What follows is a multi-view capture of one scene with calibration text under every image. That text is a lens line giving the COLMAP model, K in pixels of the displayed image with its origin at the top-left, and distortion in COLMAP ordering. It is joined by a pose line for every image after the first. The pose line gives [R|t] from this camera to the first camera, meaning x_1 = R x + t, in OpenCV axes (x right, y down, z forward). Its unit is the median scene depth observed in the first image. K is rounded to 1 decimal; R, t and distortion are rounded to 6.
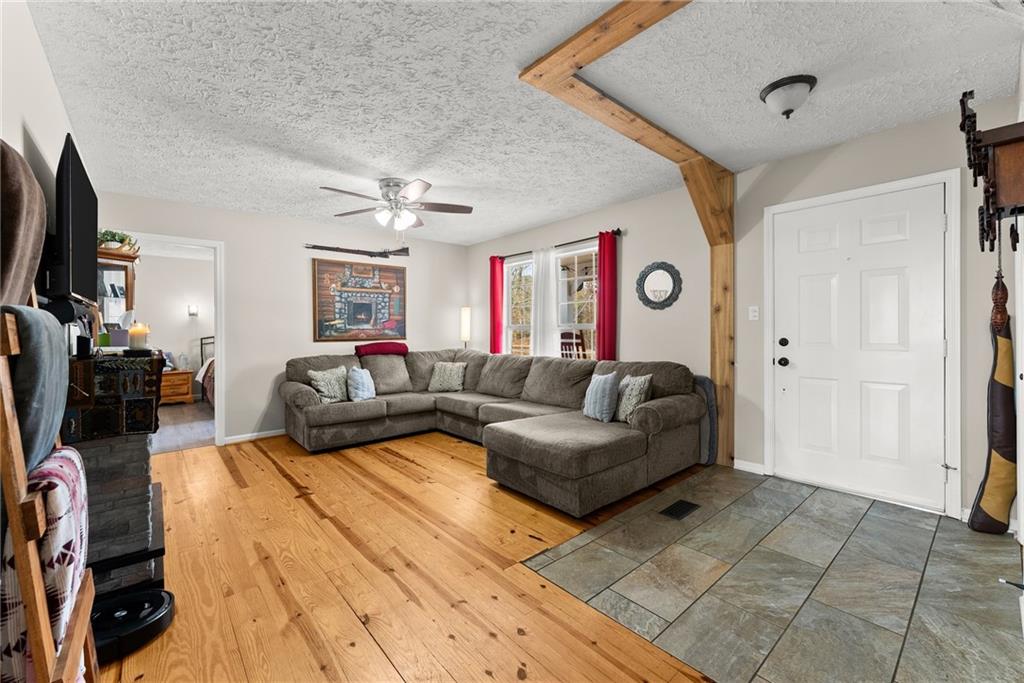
lens RADIAL K [[413.7, 0, 501.0], [0, 413.7, 337.2], [0, 0, 1]] dist [0.001211, -0.000256]
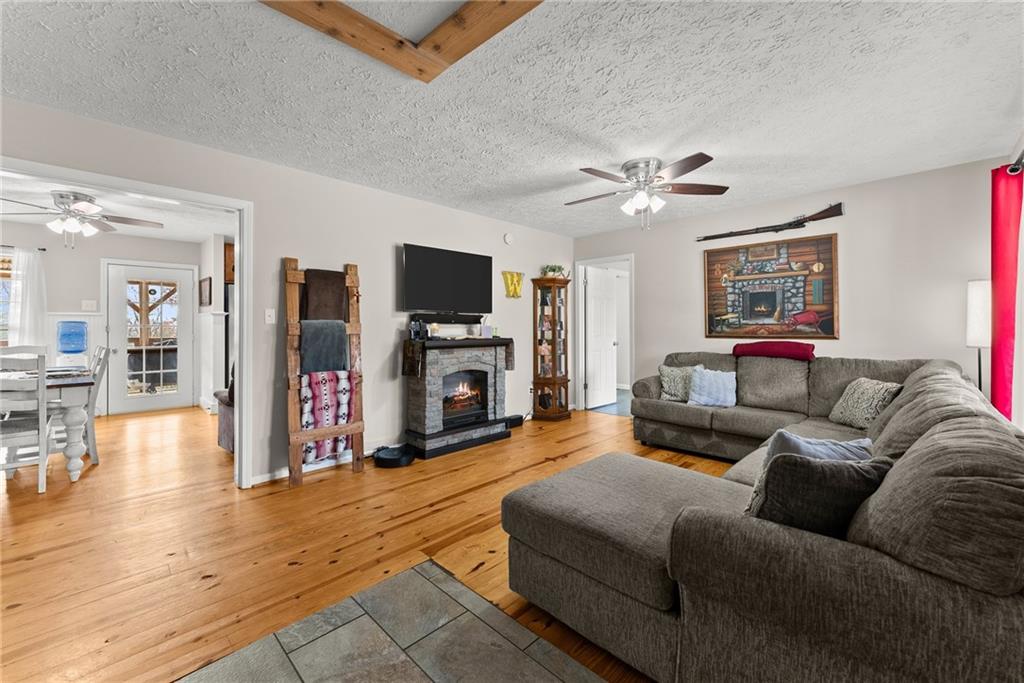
lens RADIAL K [[413.7, 0, 514.3], [0, 413.7, 325.7], [0, 0, 1]] dist [0.001211, -0.000256]
pose [[0.096602, 0.004117, -0.995315, 0.458091], [-0.014870, 0.999886, 0.002692, -0.012248], [0.995212, 0.014540, 0.096652, 0.471676]]
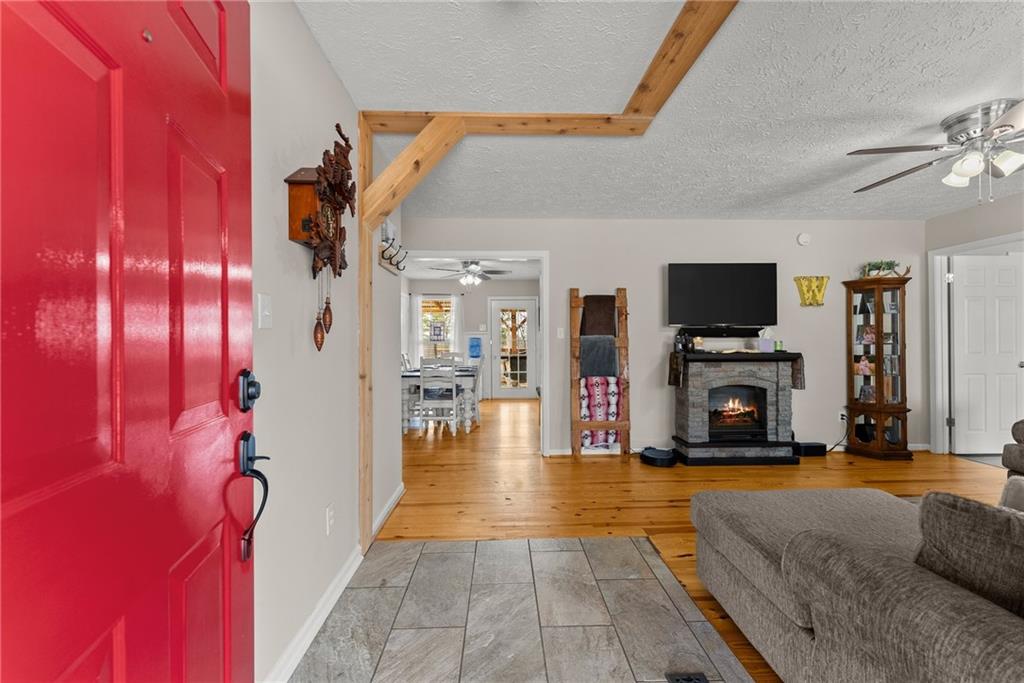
lens RADIAL K [[413.7, 0, 522.5], [0, 413.7, 341.9], [0, 0, 1]] dist [0.001211, -0.000256]
pose [[-0.604608, 0.010565, -0.796453, 0.518627], [-0.003932, 0.999860, 0.016247, -0.014674], [0.796513, 0.012954, -0.604482, 0.612631]]
